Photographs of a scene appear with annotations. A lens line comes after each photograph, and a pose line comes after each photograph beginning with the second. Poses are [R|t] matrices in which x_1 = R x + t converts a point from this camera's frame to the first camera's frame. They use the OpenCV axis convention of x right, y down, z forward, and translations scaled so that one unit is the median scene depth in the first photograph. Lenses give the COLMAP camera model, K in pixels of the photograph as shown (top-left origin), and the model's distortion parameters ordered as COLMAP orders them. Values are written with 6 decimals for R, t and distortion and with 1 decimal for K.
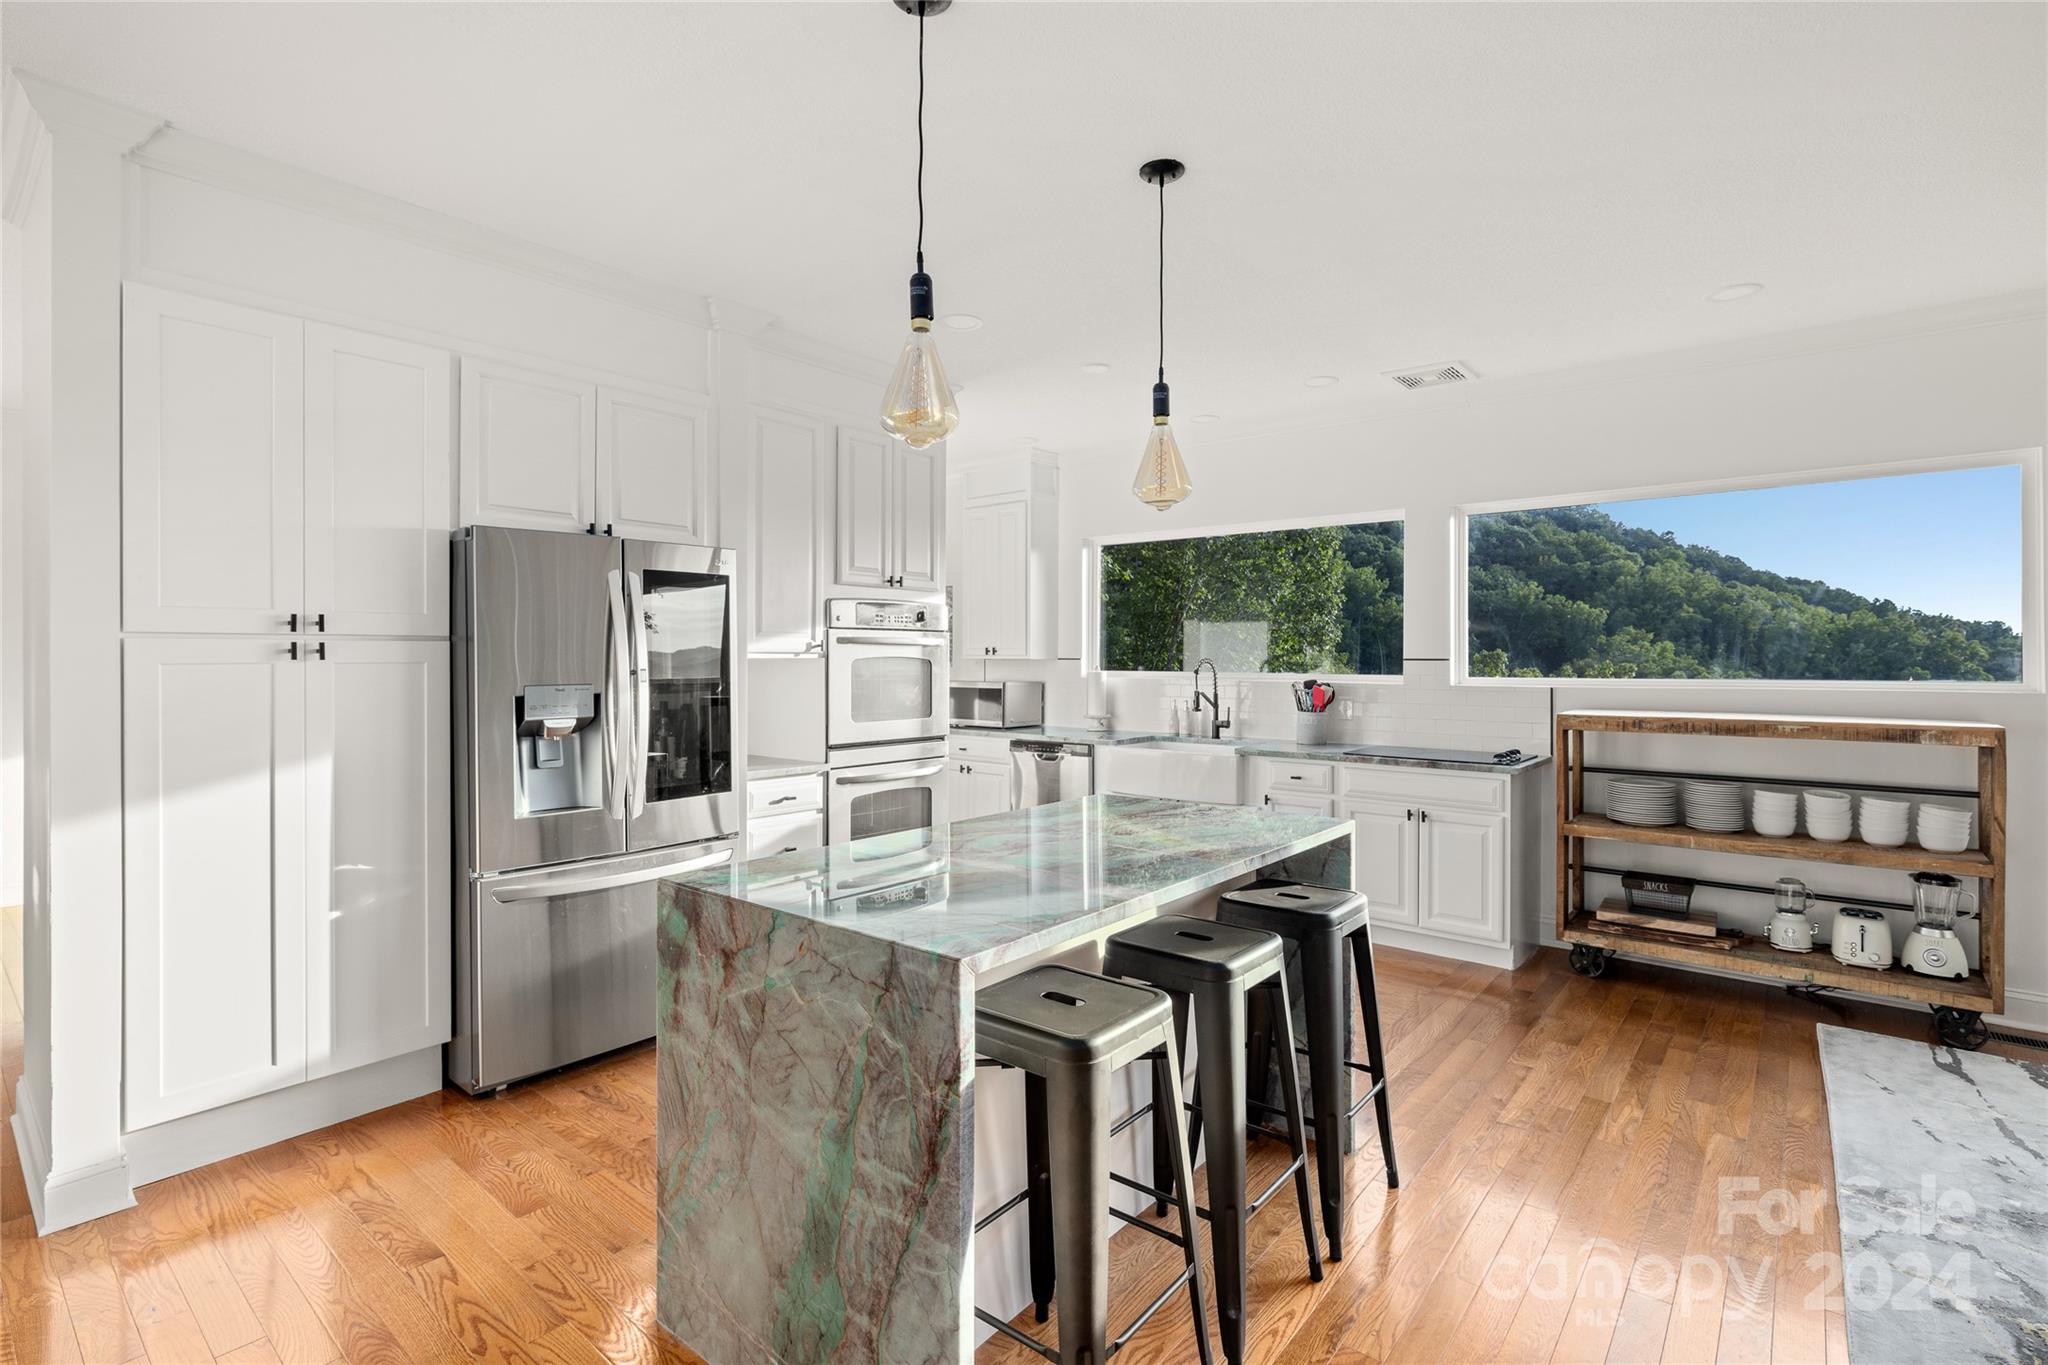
lens RADIAL K [[955.6, 0, 1033.8], [0, 955.6, 664.1], [0, 0, 1]] dist [-0.006350, -0.000658]
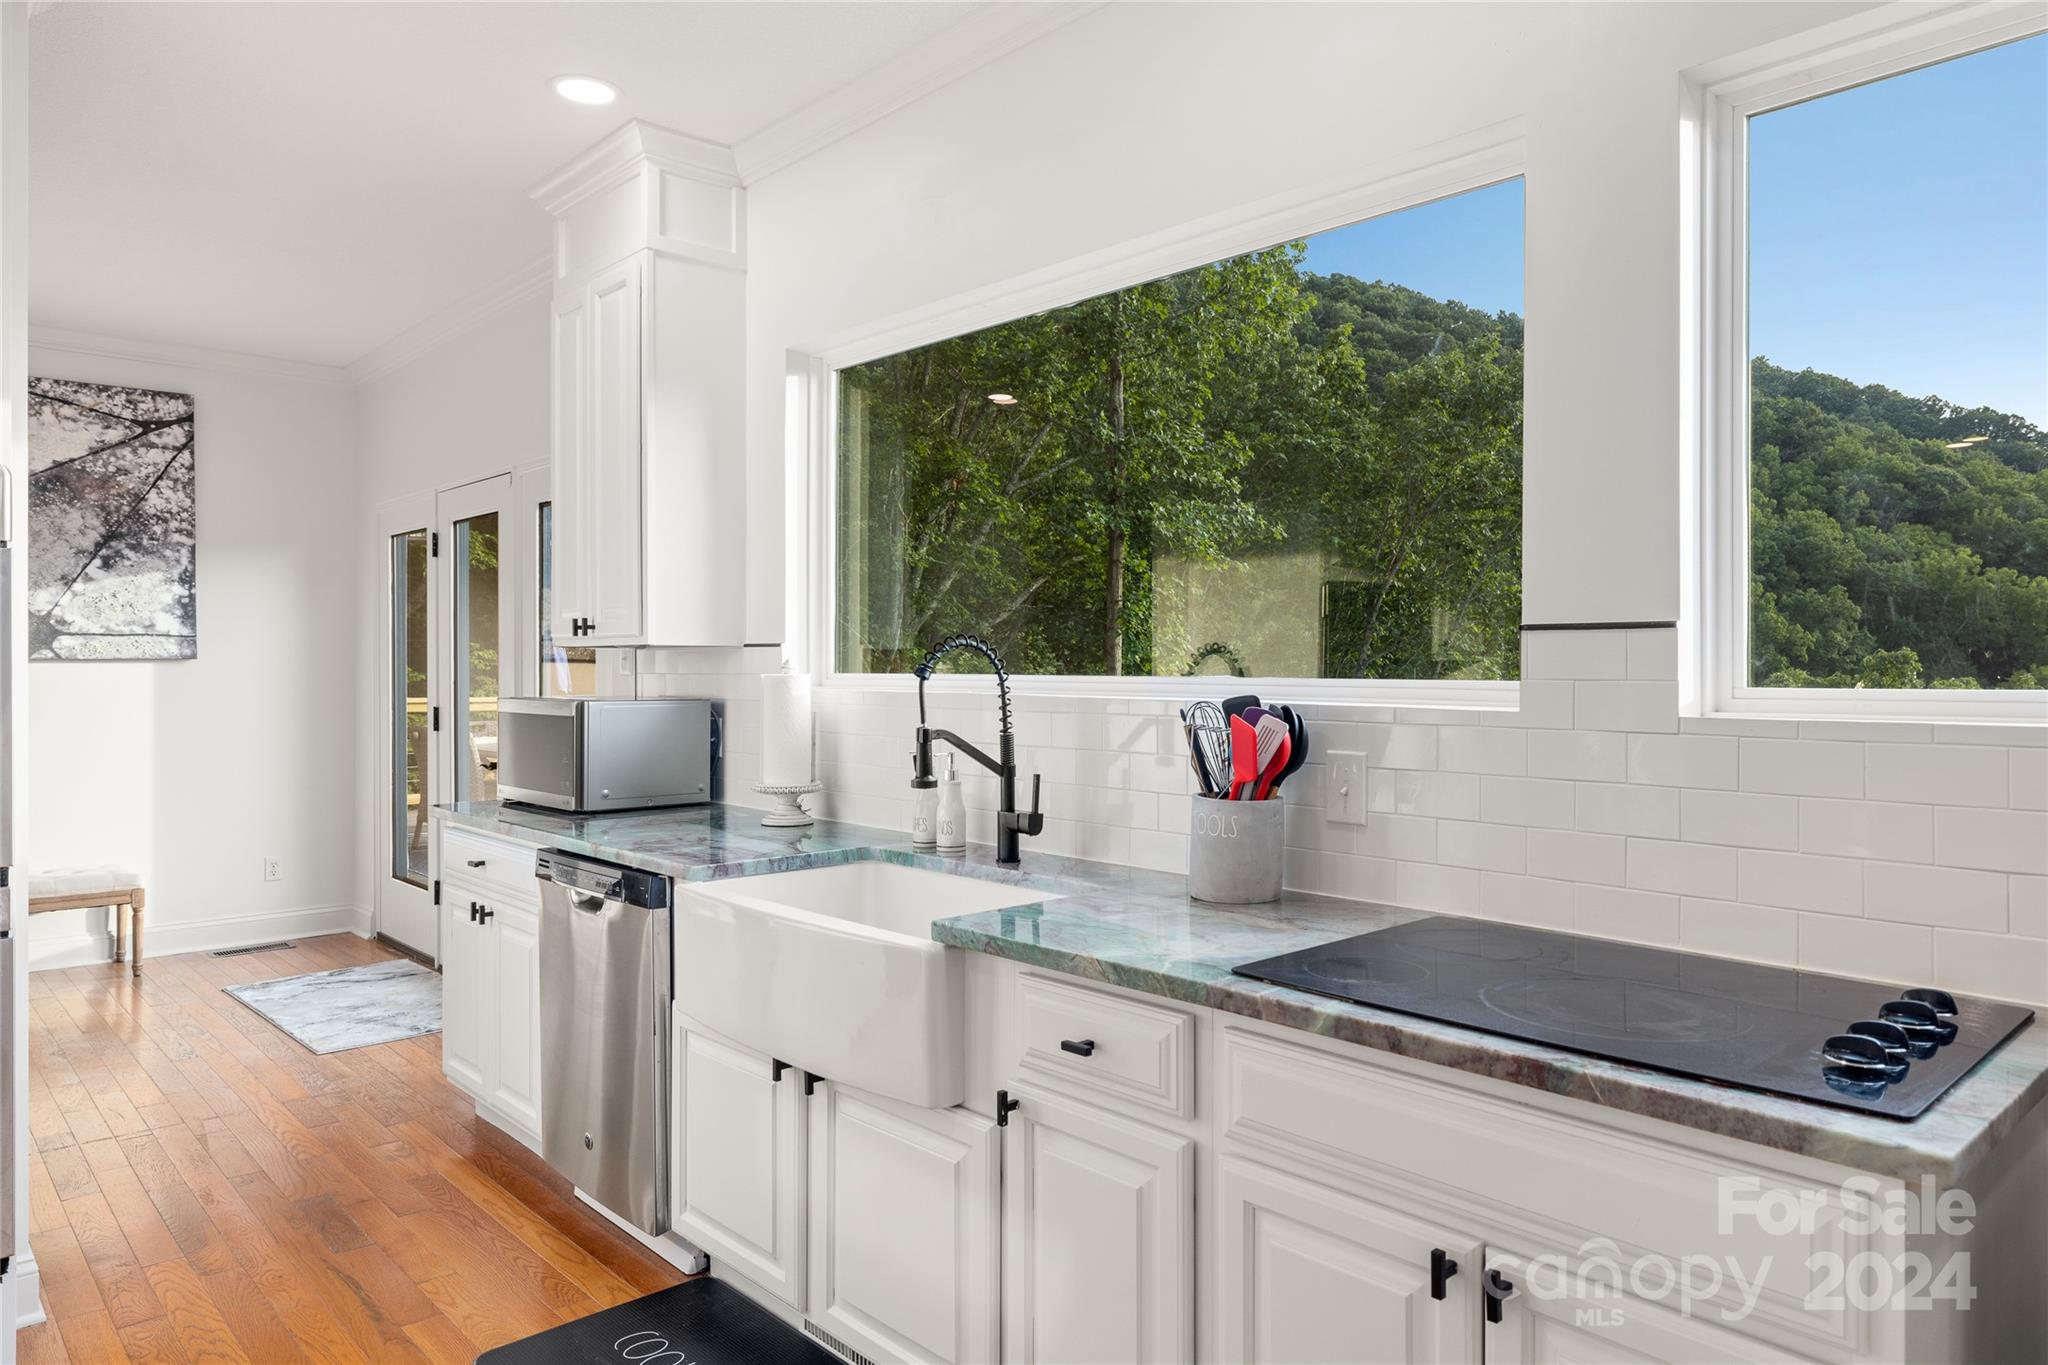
lens RADIAL K [[1305.5, 0, 1033.6], [0, 1305.5, 676.0], [0, 0, 1]] dist [0.000884, 0.006394]
pose [[0.990797, -0.001069, -0.135351, 0.265046], [0.001311, 0.999998, 0.001699, 0.008280], [0.135349, -0.001861, 0.990796, 0.524961]]
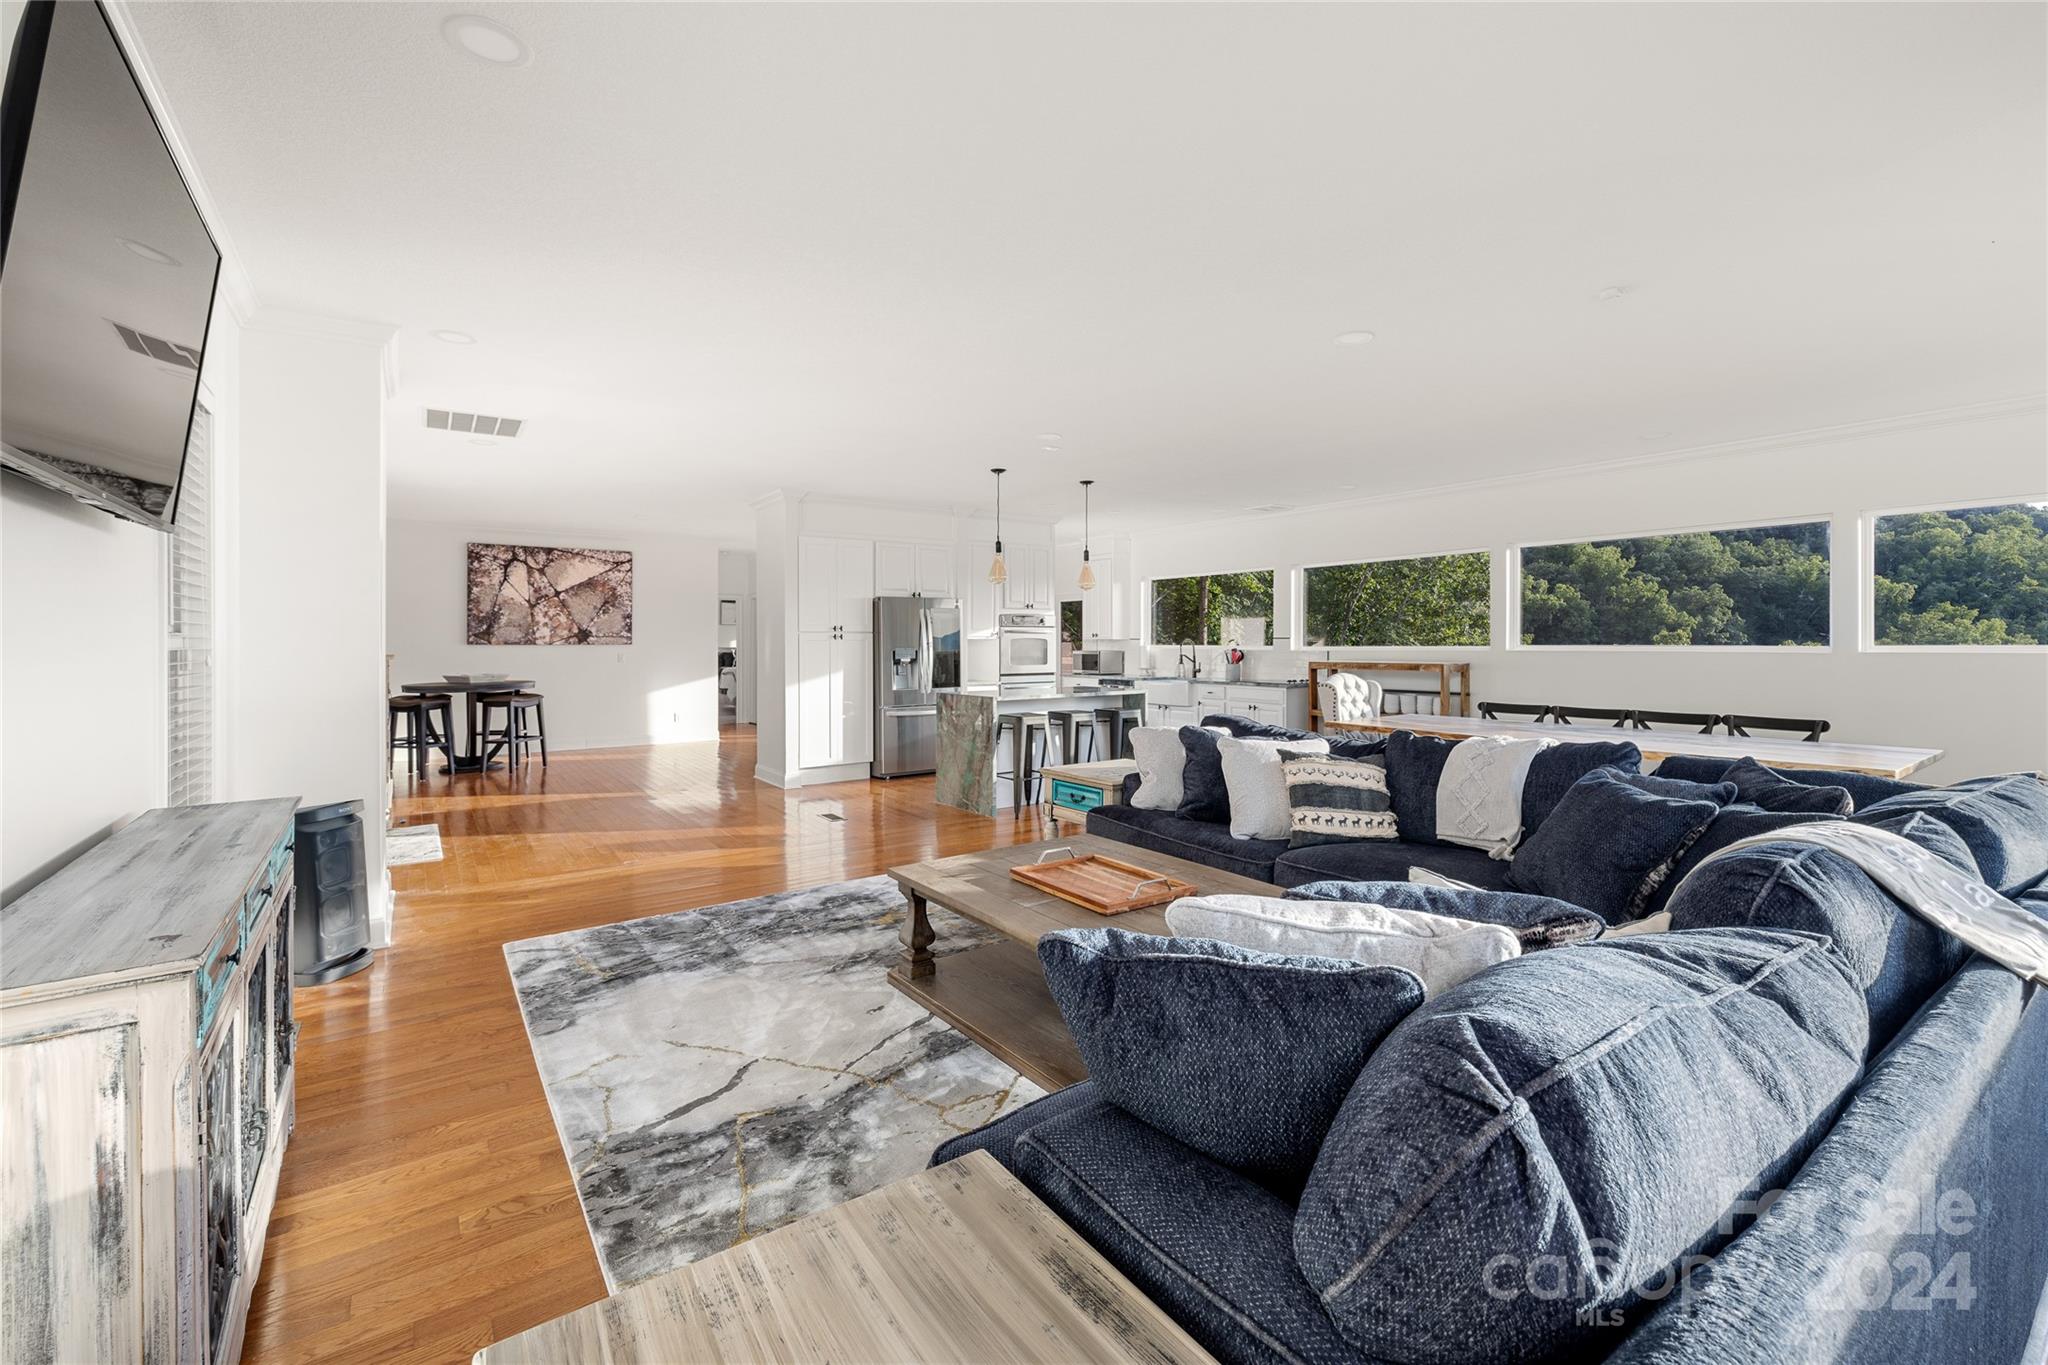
lens RADIAL K [[876.8, 0, 1038.3], [0, 876.8, 648.6], [0, 0, 1]] dist [0.003447, -0.000722]
pose [[0.967920, -0.001379, -0.251254, 0.337438], [0.002005, 0.999995, 0.002237, 0.010841], [0.251249, -0.002669, 0.967919, -0.876928]]
